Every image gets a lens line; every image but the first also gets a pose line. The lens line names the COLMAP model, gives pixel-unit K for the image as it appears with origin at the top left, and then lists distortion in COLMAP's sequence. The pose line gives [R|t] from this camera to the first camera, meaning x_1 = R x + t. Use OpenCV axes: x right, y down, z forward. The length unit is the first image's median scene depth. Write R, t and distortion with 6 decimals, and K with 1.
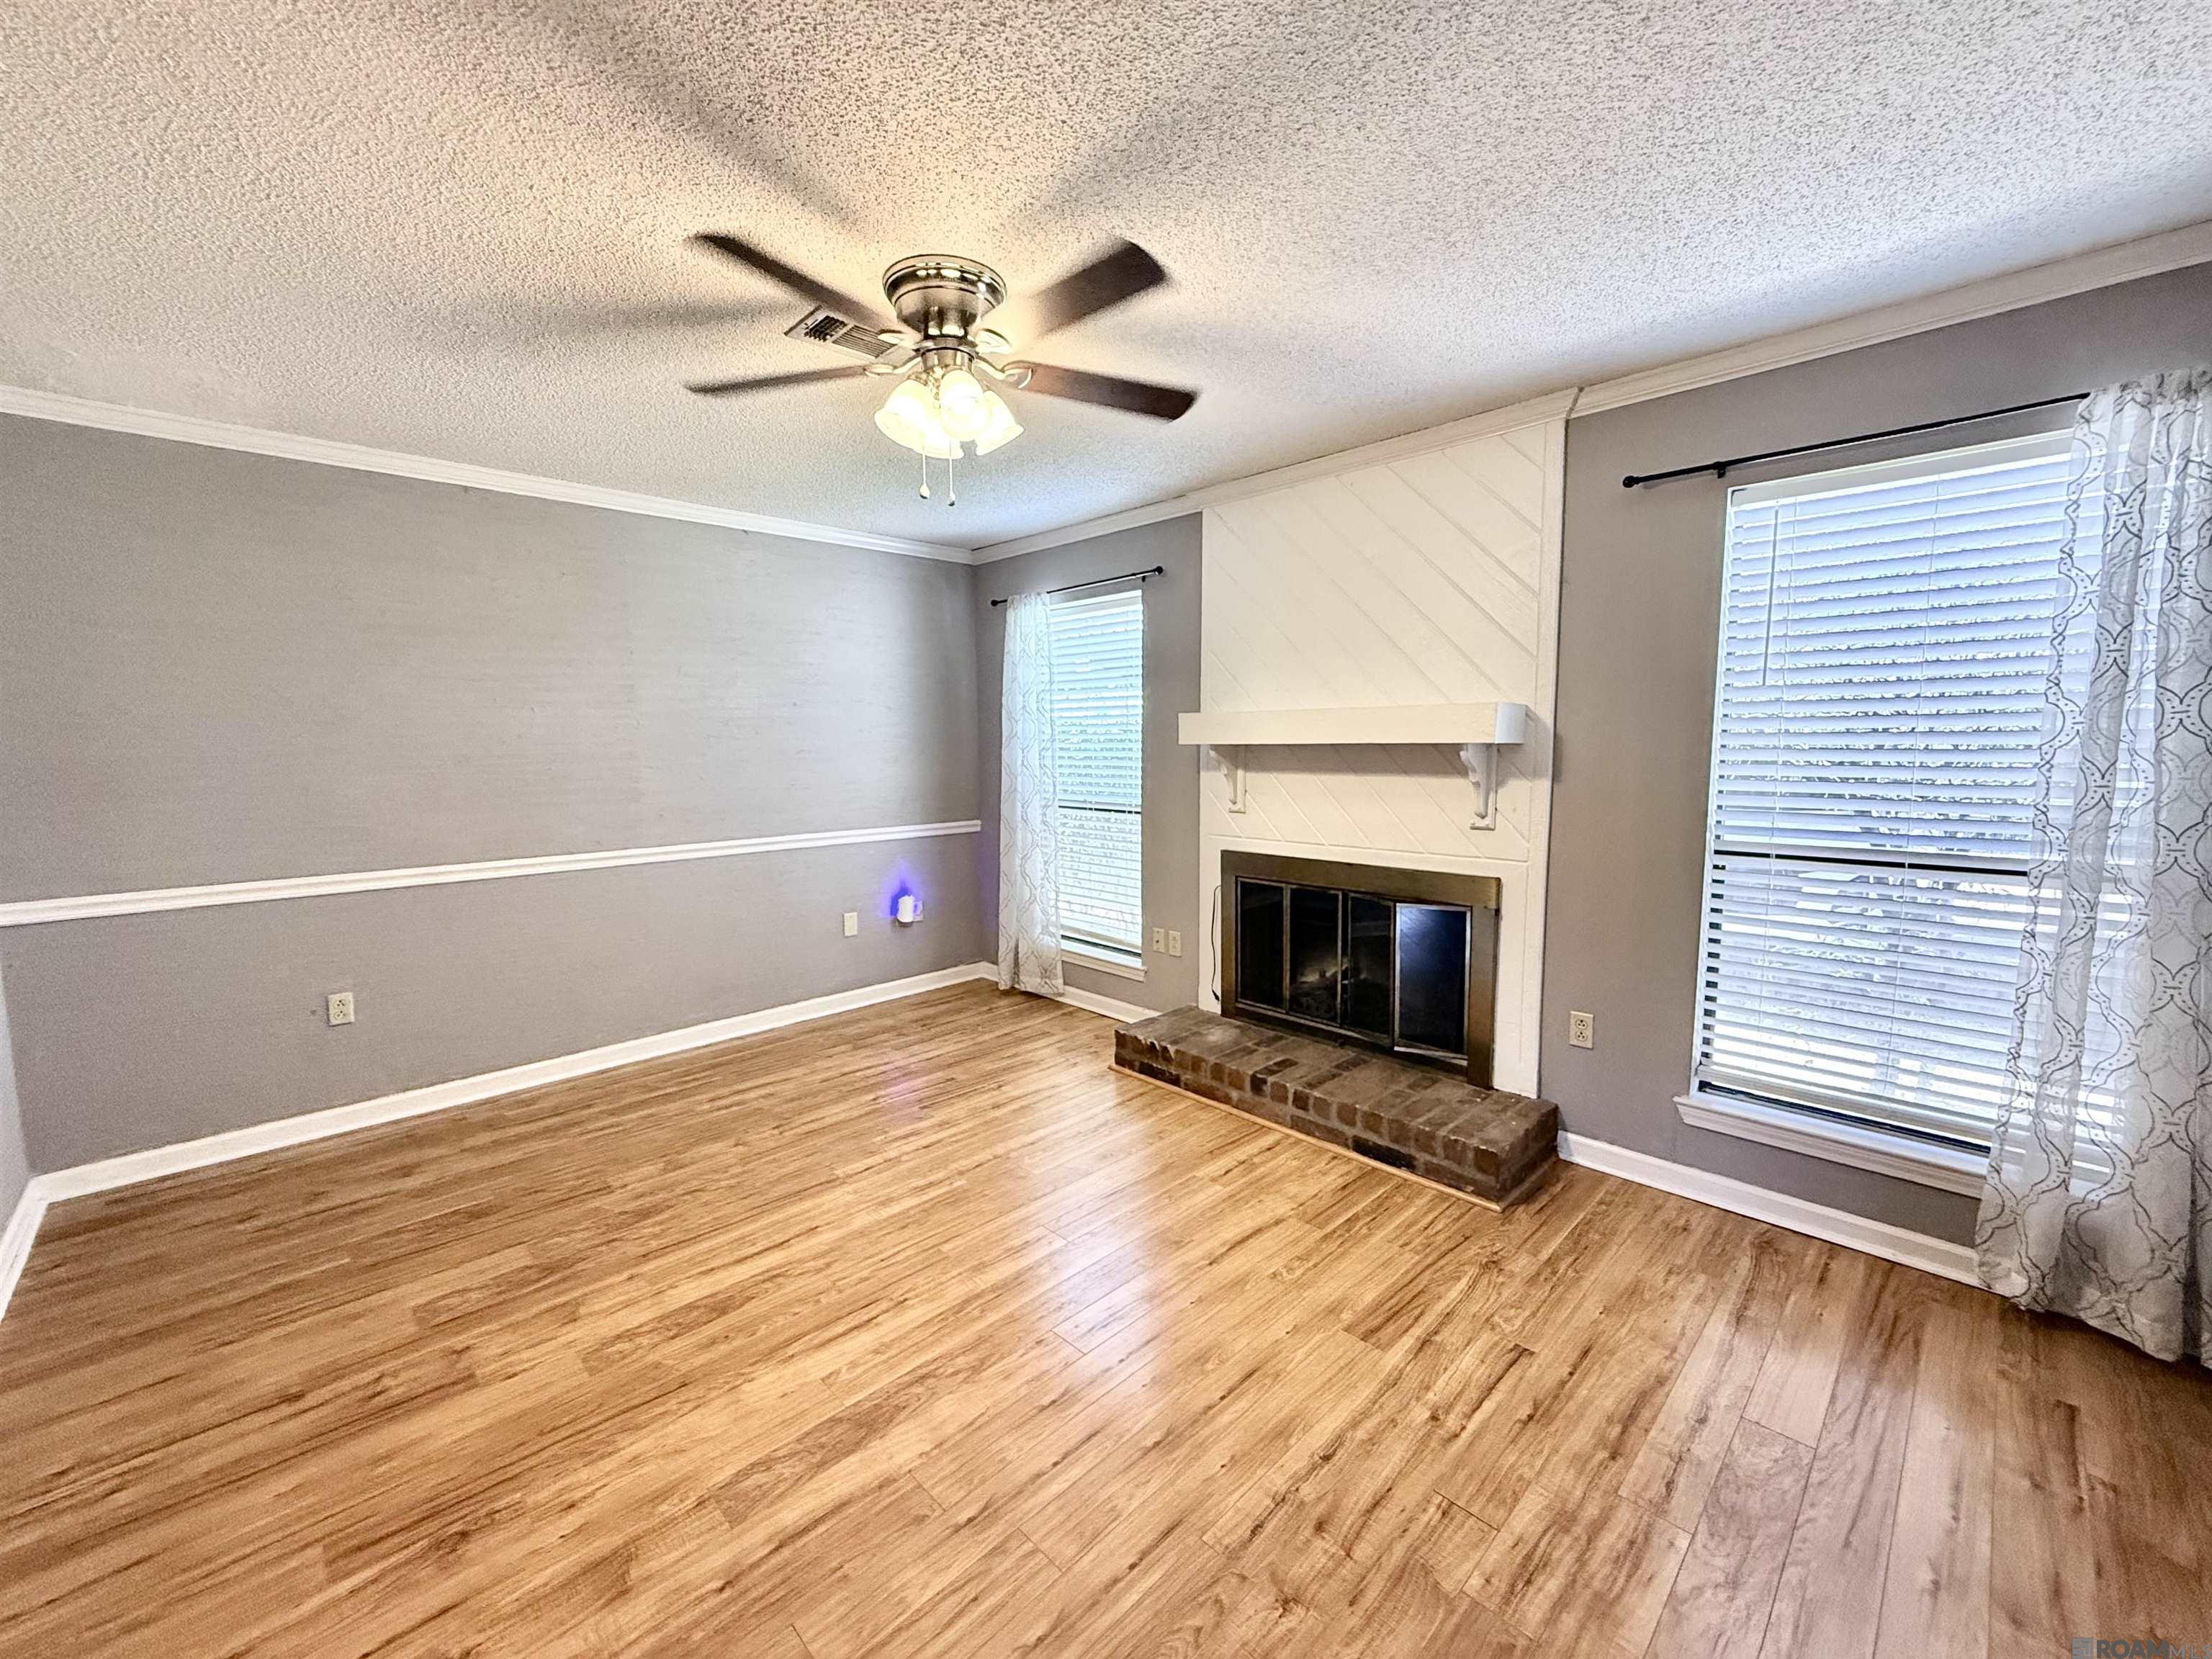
lens RADIAL K [[883.8, 0, 1098.9], [0, 883.8, 828.1], [0, 0, 1]] dist [0.001437, -0.000674]
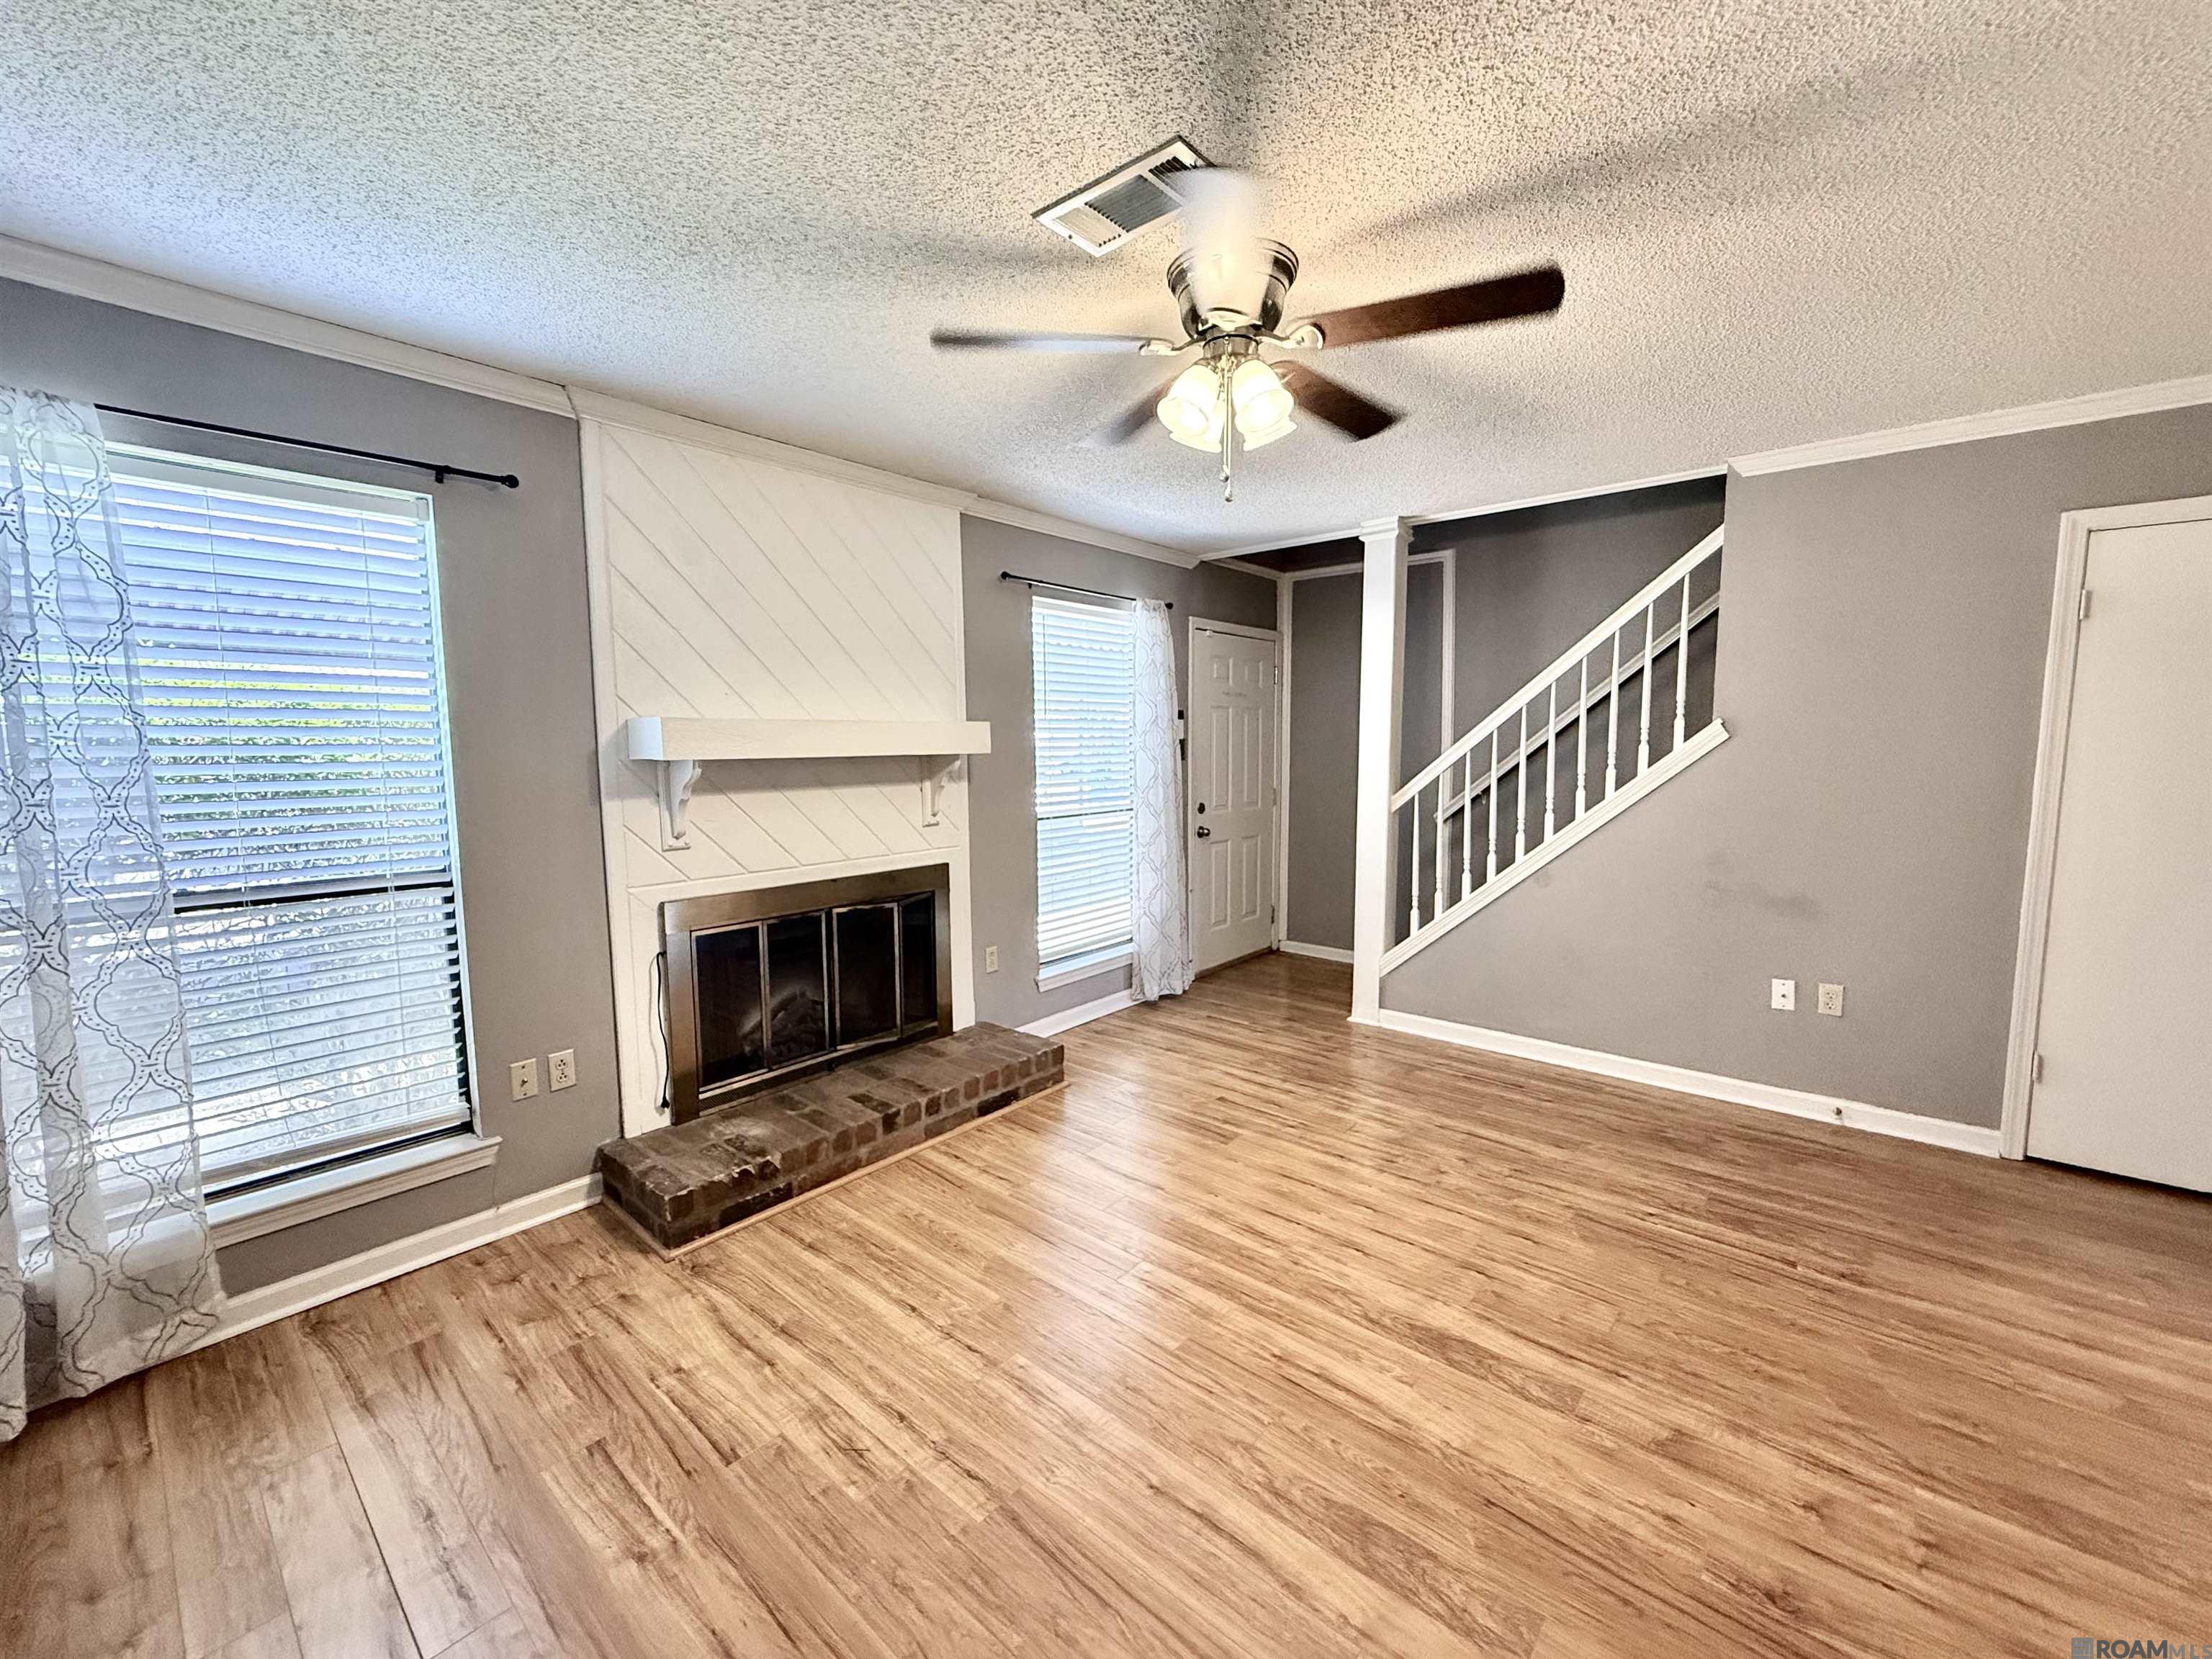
lens RADIAL K [[883.8, 0, 1097.6], [0, 883.8, 827.8], [0, 0, 1]] dist [0.001437, -0.000674]
pose [[-0.087813, -0.087116, 0.992320, -0.801114], [0.108985, 0.989348, 0.096500, -0.089268], [-0.990157, 0.116622, -0.077383, 0.891691]]
